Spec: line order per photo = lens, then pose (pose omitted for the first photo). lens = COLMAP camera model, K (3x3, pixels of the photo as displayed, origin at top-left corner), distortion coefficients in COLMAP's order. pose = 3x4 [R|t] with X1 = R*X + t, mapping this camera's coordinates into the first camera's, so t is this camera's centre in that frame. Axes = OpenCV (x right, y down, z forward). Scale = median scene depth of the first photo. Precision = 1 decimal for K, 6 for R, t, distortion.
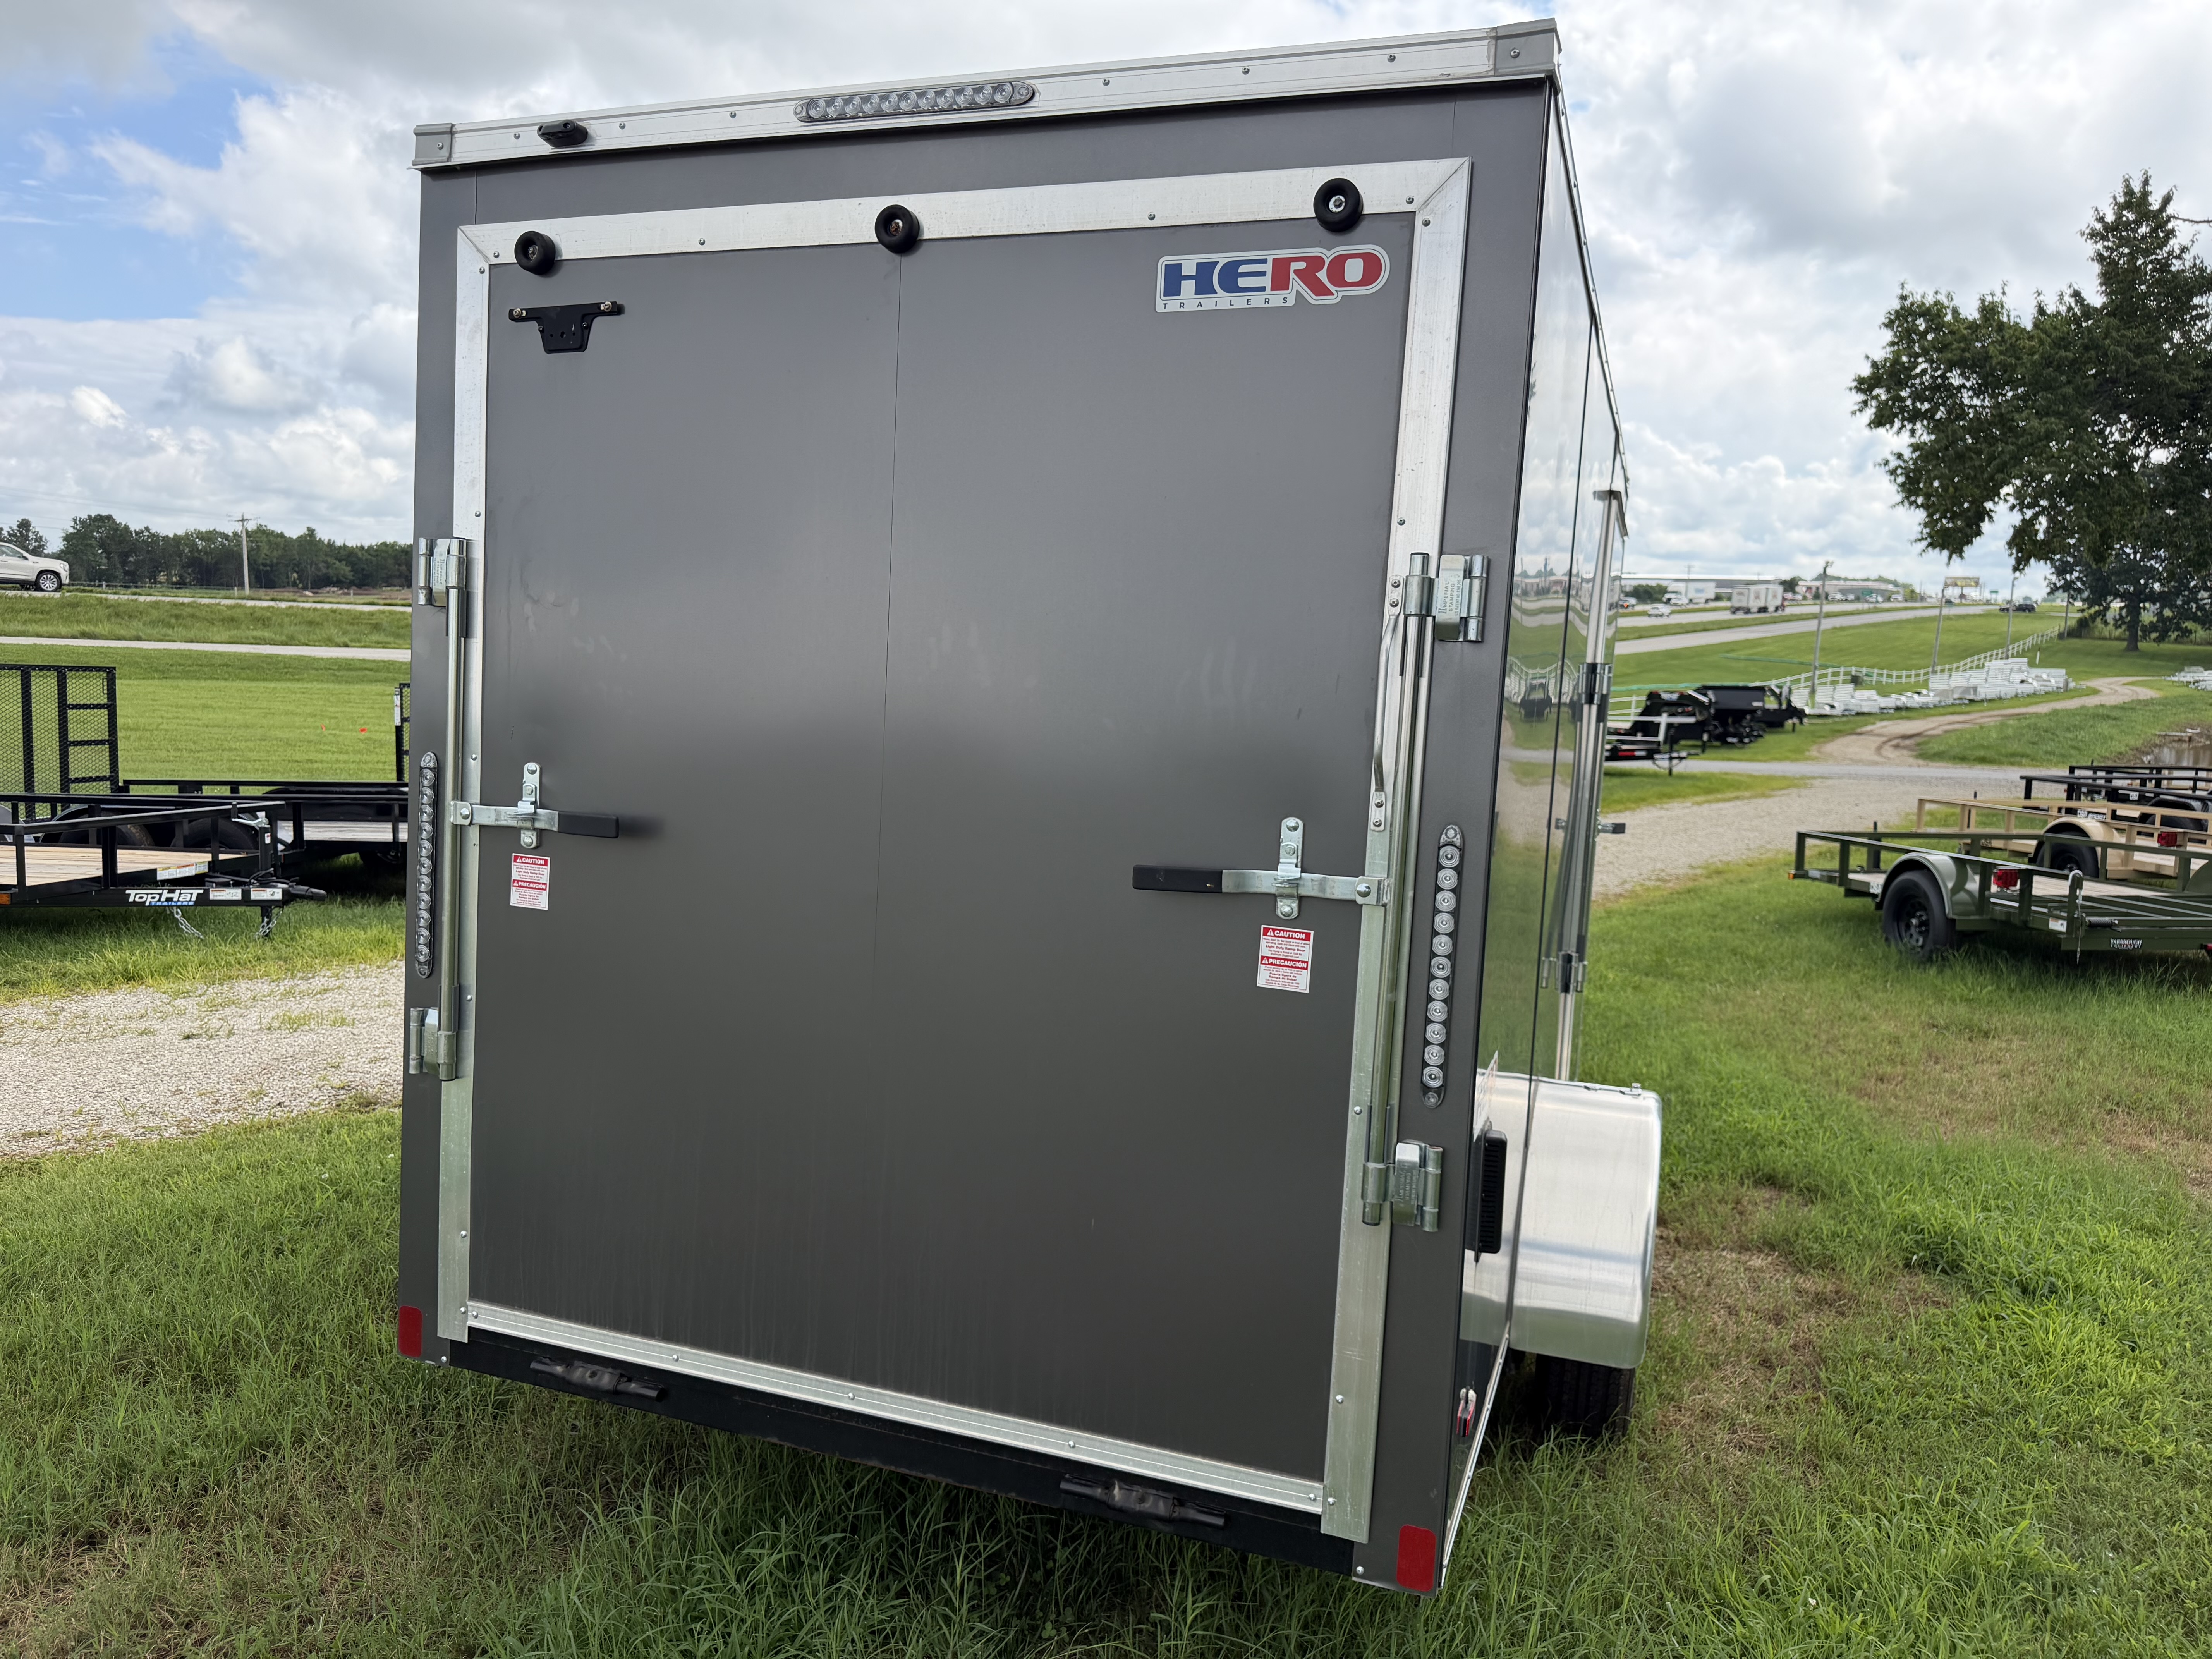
lens RADIAL K [[1549.1, 0, 1106.6], [0, 1549.1, 838.1], [0, 0, 1]] dist [-0.001750, -0.005524]
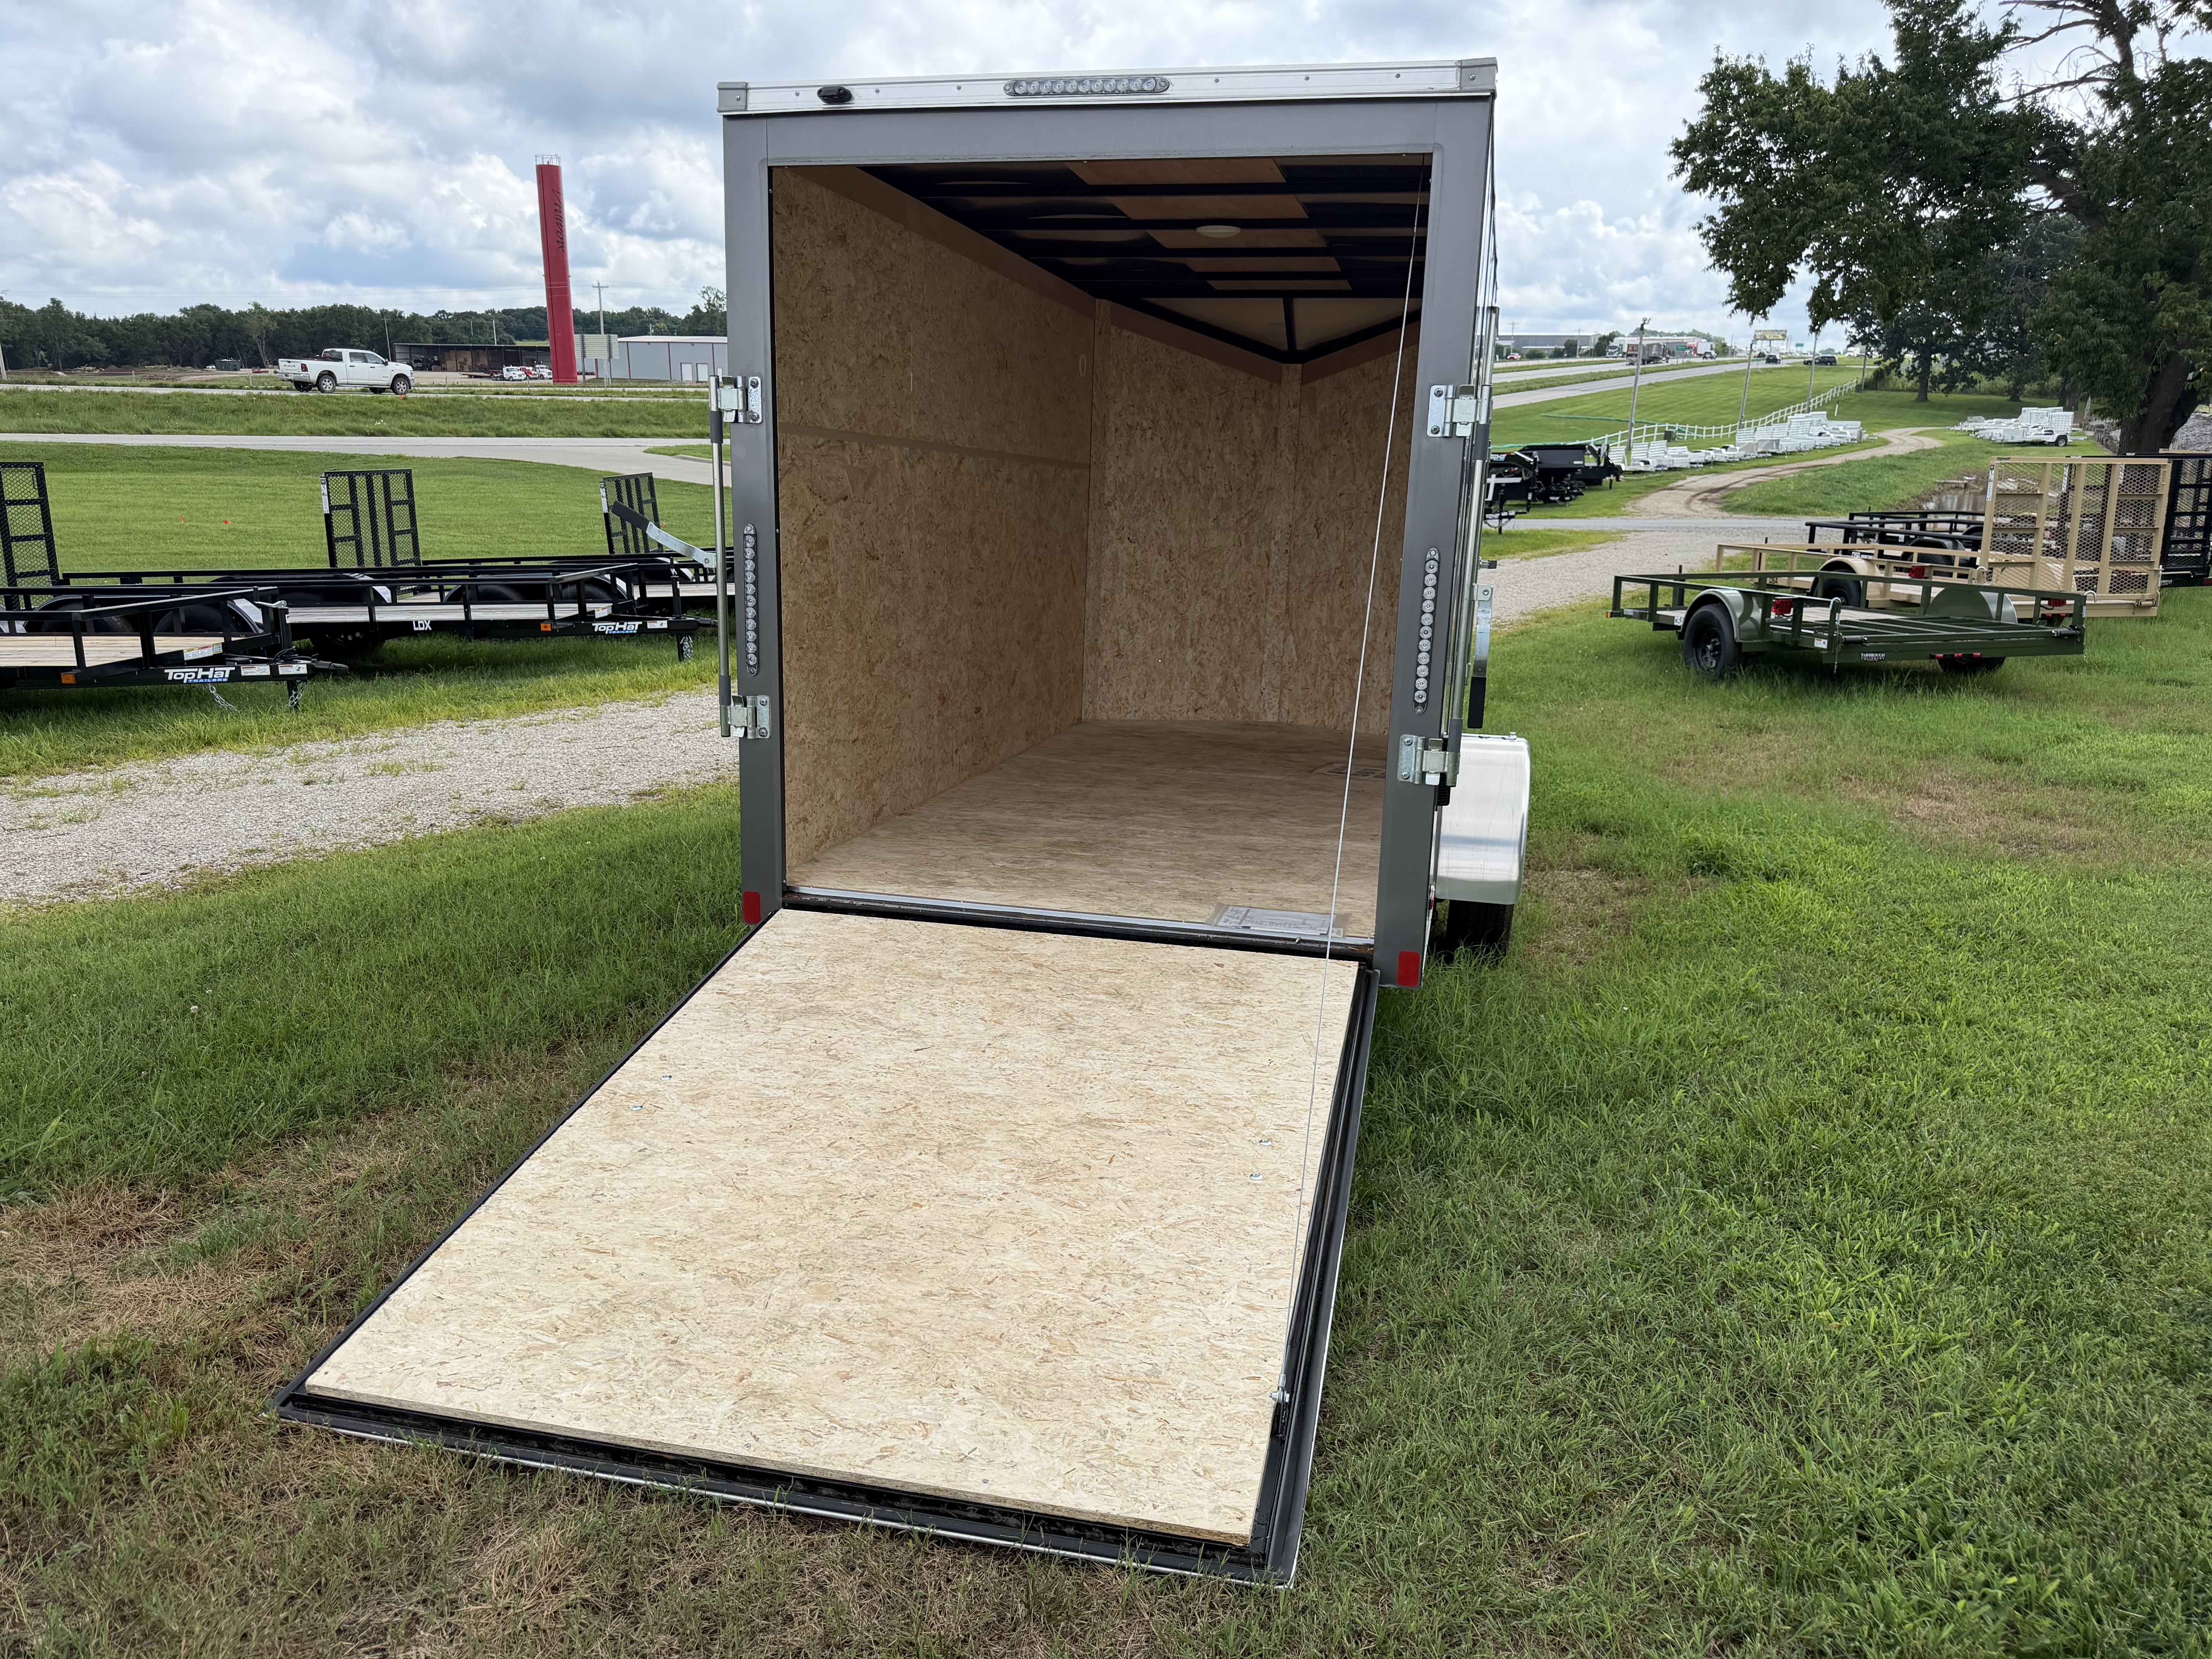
lens RADIAL K [[1560.8, 0, 1106.0], [0, 1560.8, 829.5], [0, 0, 1]] dist [0.029037, -0.038128]
pose [[0.993388, -0.046938, 0.104767, -0.031989], [0.032255, 0.989952, 0.137679, 0.005082], [-0.110177, -0.133390, 0.984920, -0.068613]]
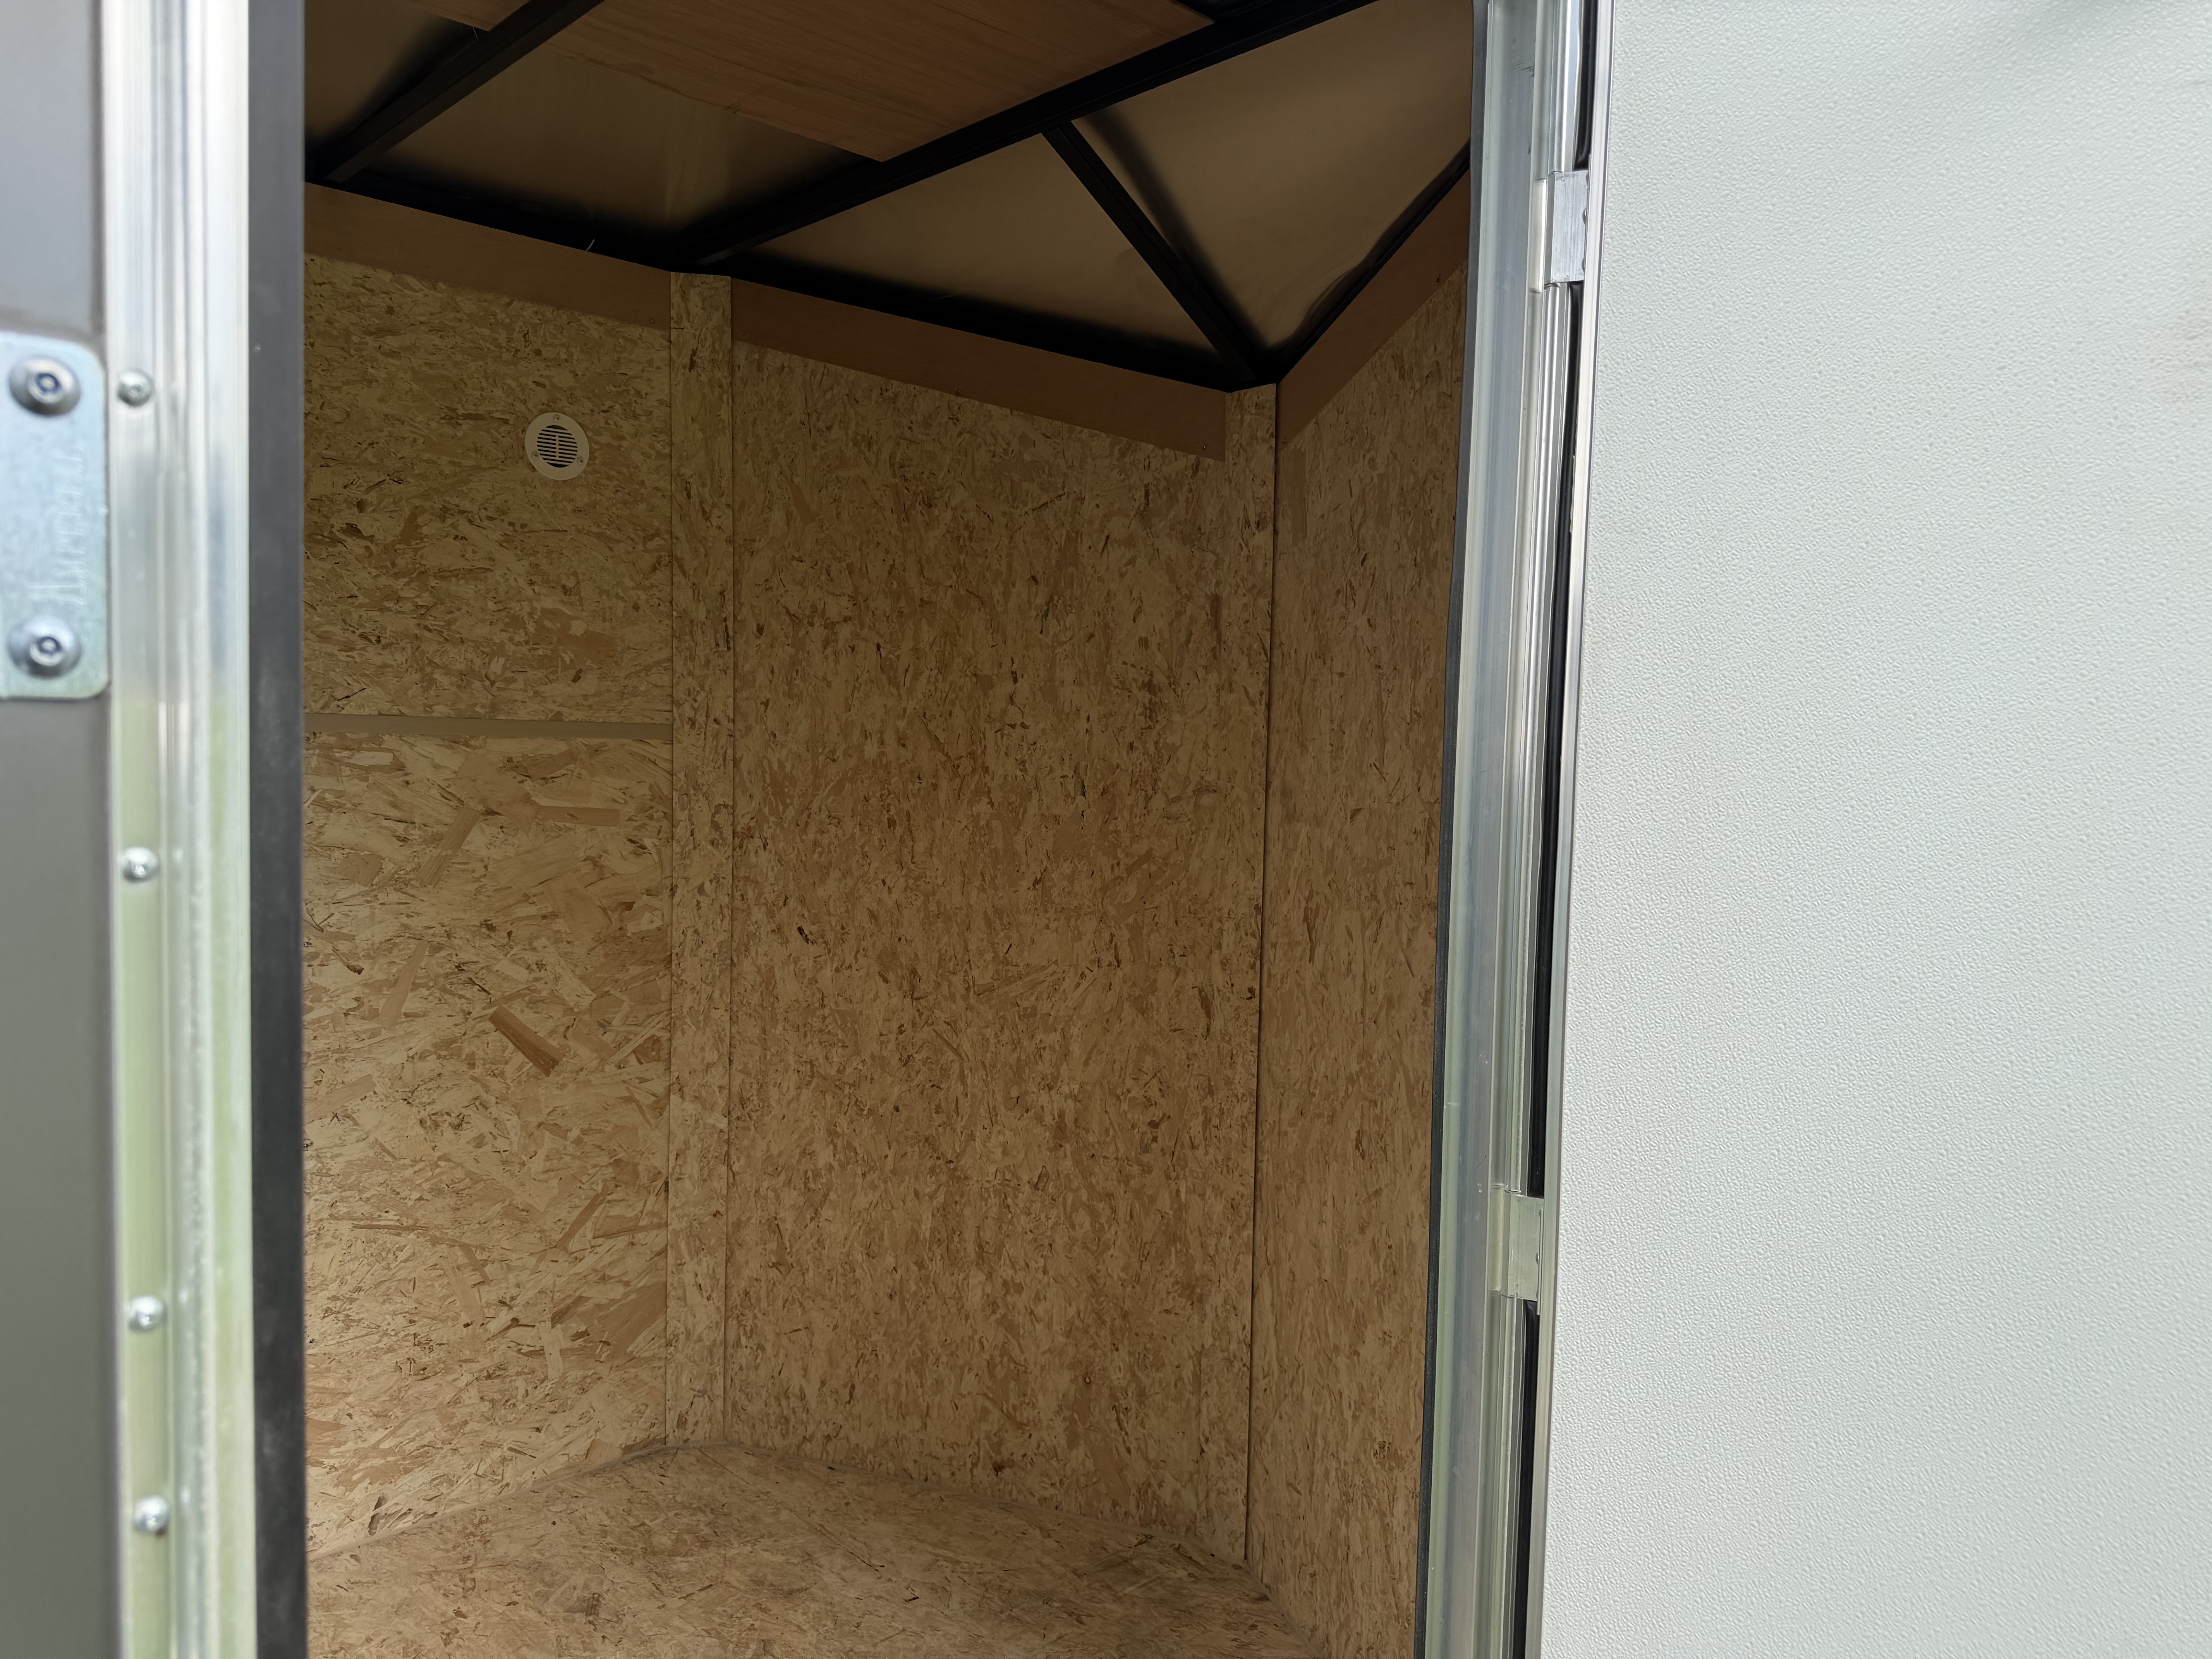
lens RADIAL K [[1562.9, 0, 1118.4], [0, 1562.9, 808.0], [0, 0, 1]] dist [0.136616, -0.342260]
pose [[0.895277, -0.019576, -0.445079, 0.025745], [-0.004237, 0.998615, -0.052444, -0.004157], [0.445489, 0.048838, 0.893954, 0.052666]]
